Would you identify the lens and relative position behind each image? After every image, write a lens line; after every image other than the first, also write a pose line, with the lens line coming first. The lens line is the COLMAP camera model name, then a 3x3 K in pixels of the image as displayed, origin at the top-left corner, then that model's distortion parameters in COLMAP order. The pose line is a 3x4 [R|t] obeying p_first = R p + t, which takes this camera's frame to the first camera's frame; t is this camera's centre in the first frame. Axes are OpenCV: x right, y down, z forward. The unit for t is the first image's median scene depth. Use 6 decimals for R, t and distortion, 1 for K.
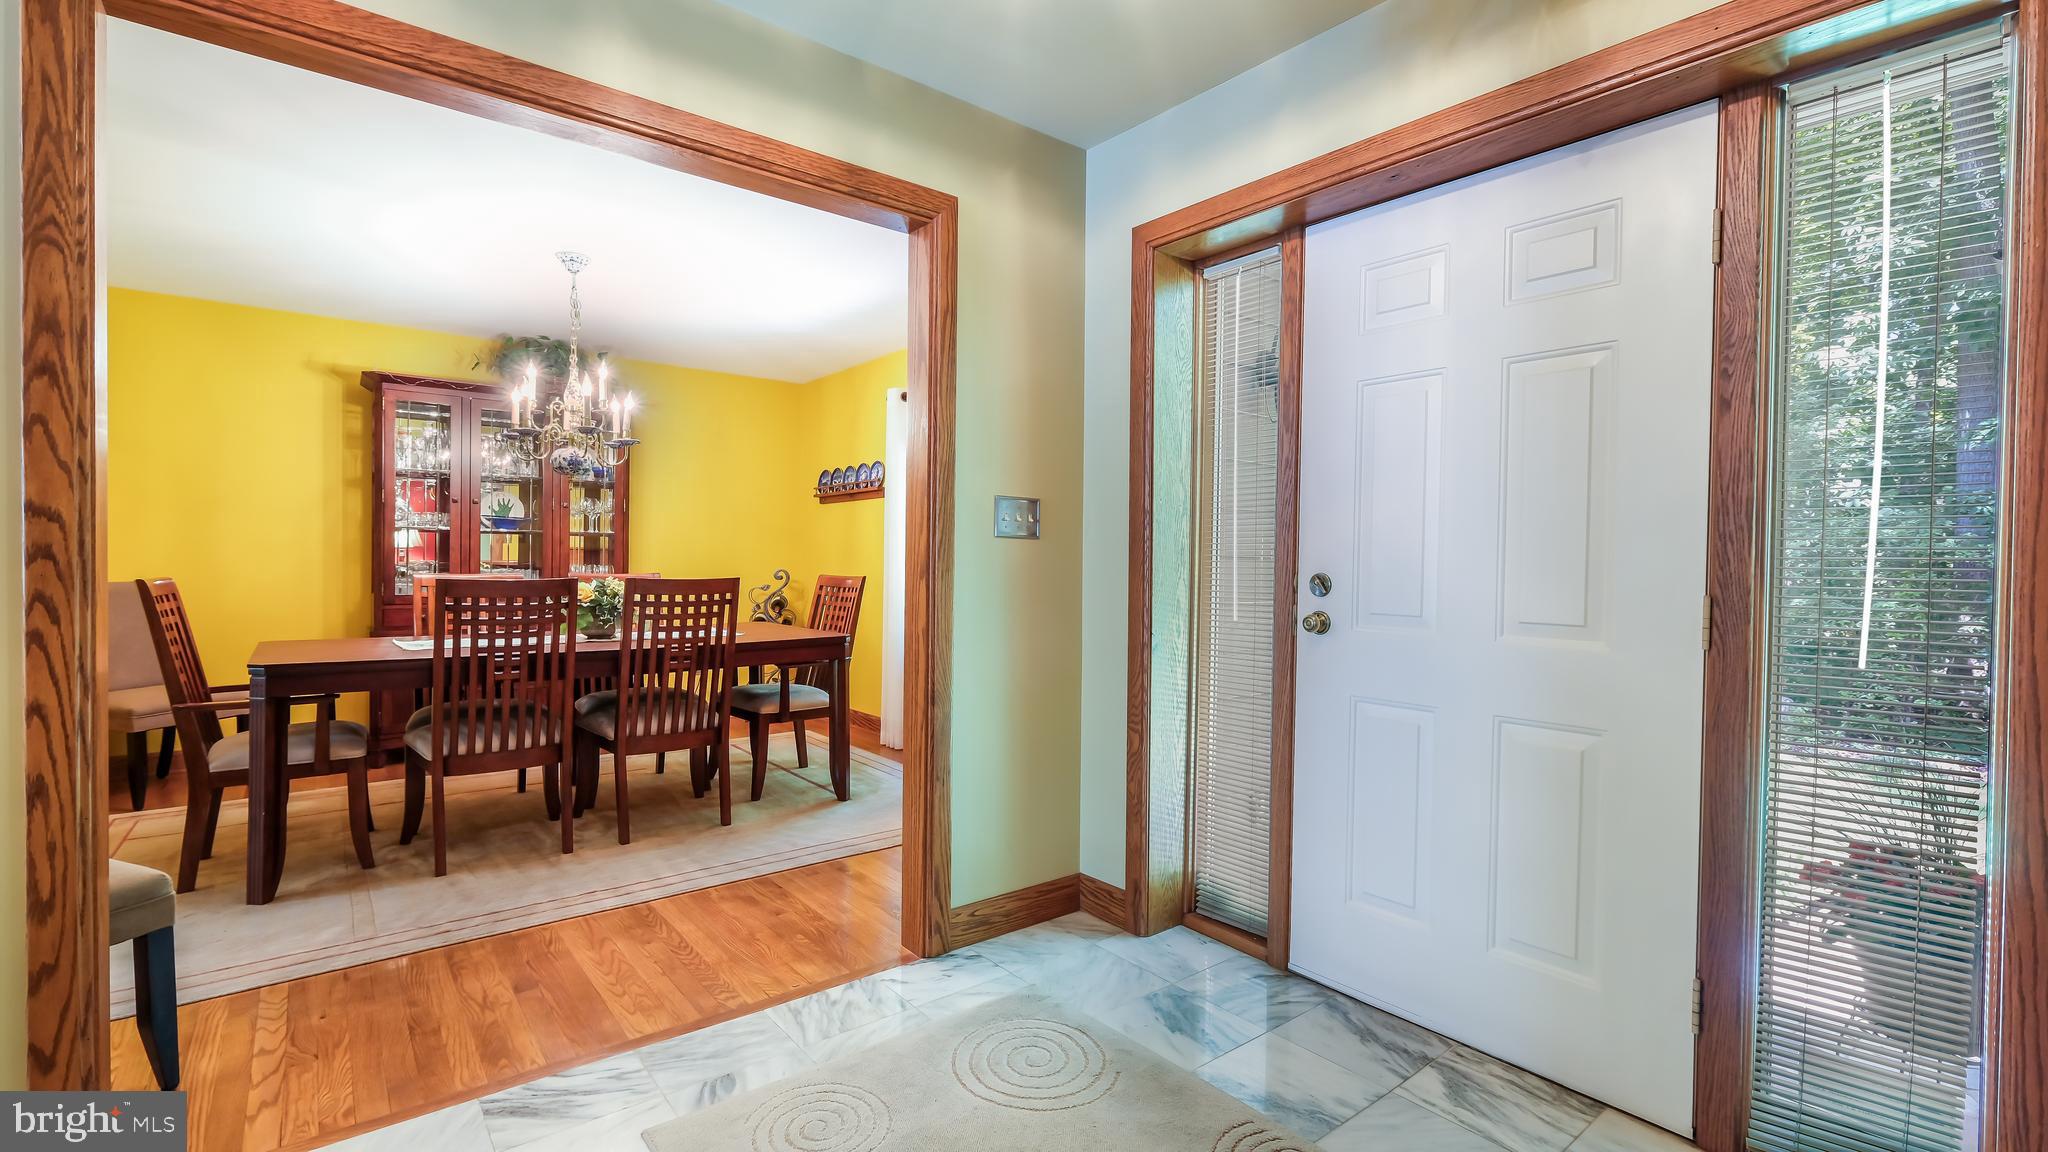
lens RADIAL K [[905.6, 0, 1024.0], [0, 905.6, 576.0], [0, 0, 1]] dist [0.037521, 0.000069]
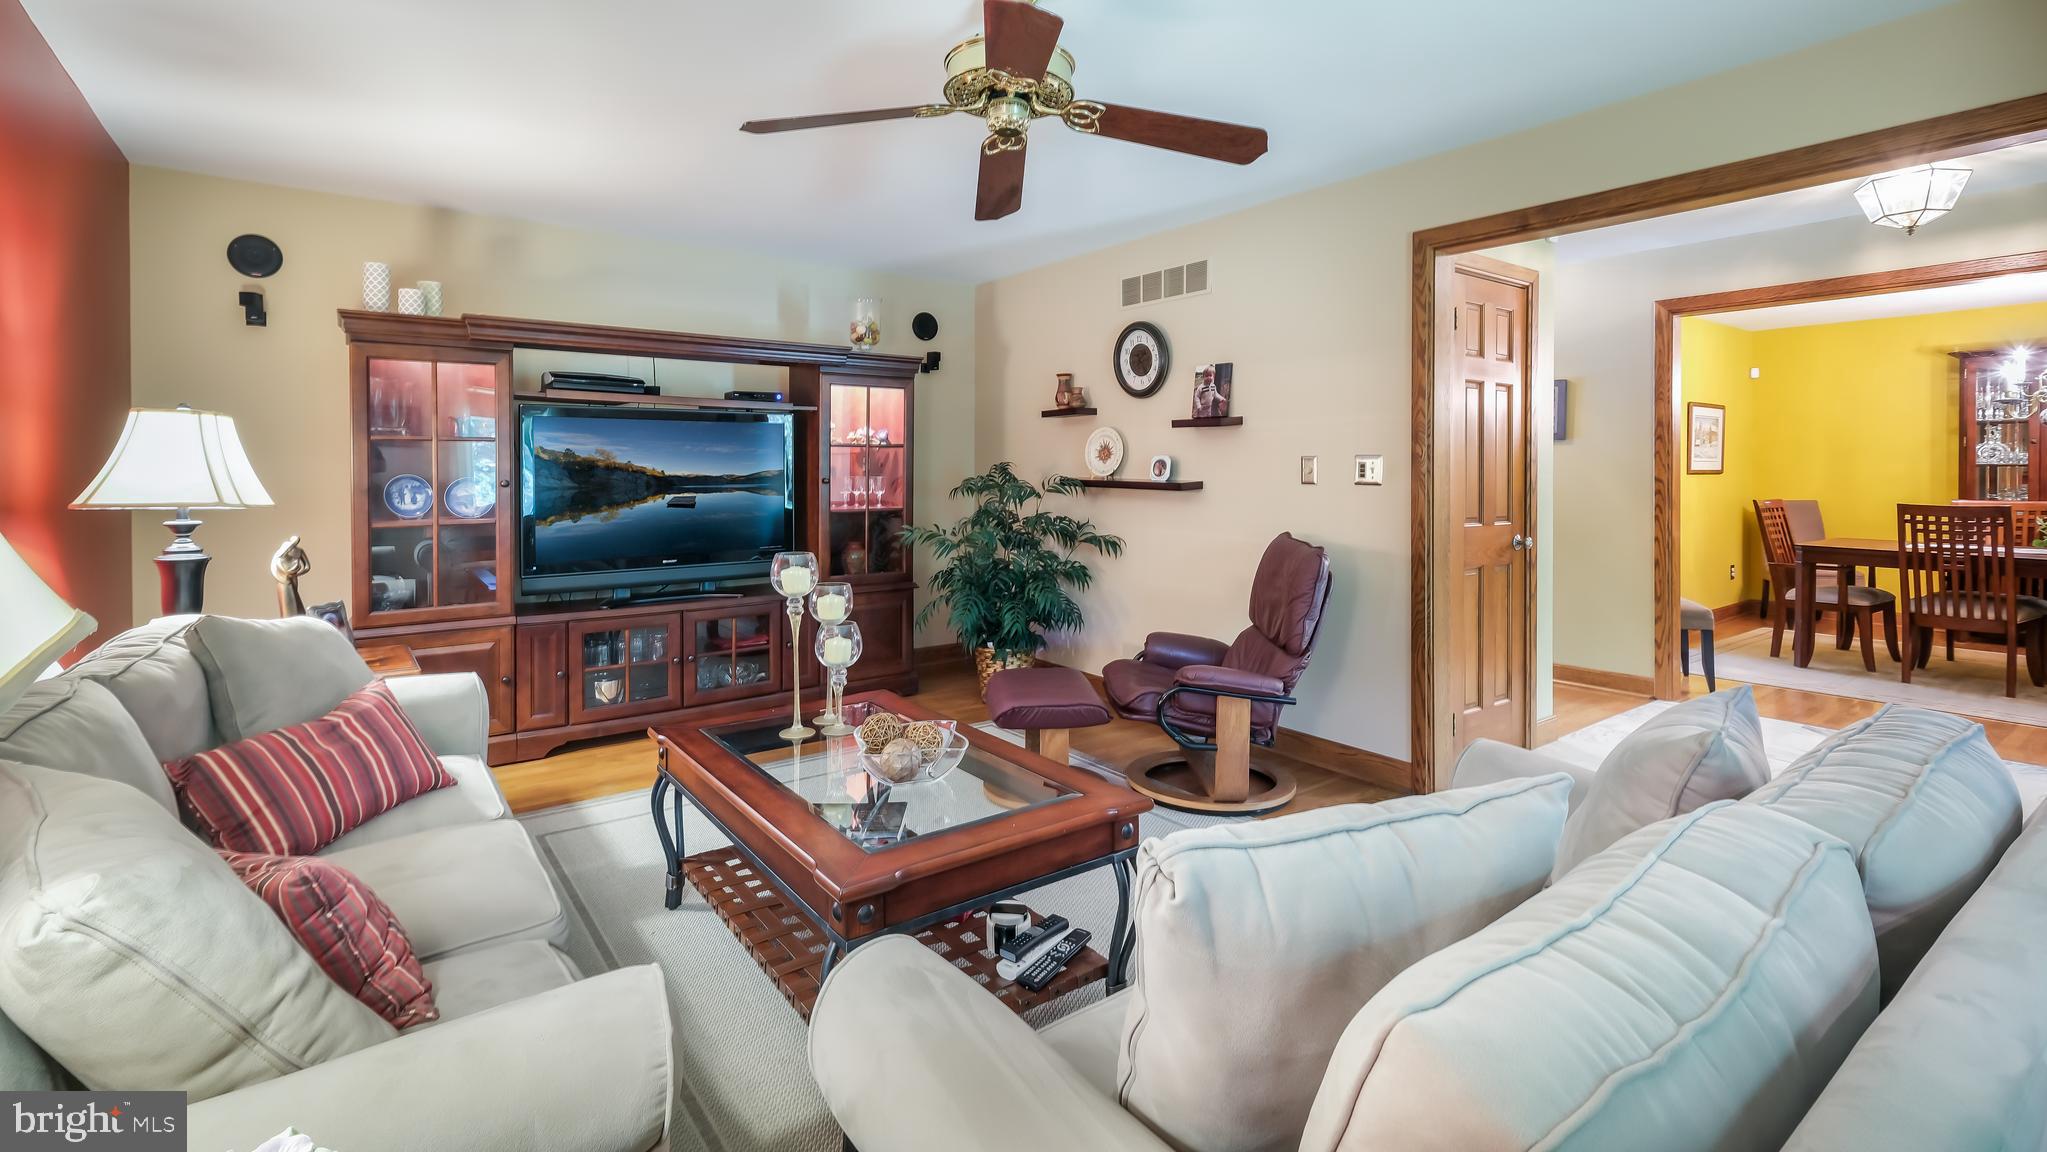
lens RADIAL K [[877.0, 0, 966.0], [0, 877.0, 467.9], [0, 0, 1]] dist [0.000234, 0.000011]
pose [[-0.058496, -0.005757, -0.998271, 1.017003], [-0.016864, 0.999846, -0.004778, -0.024844], [0.998145, 0.016556, -0.058584, -0.584958]]
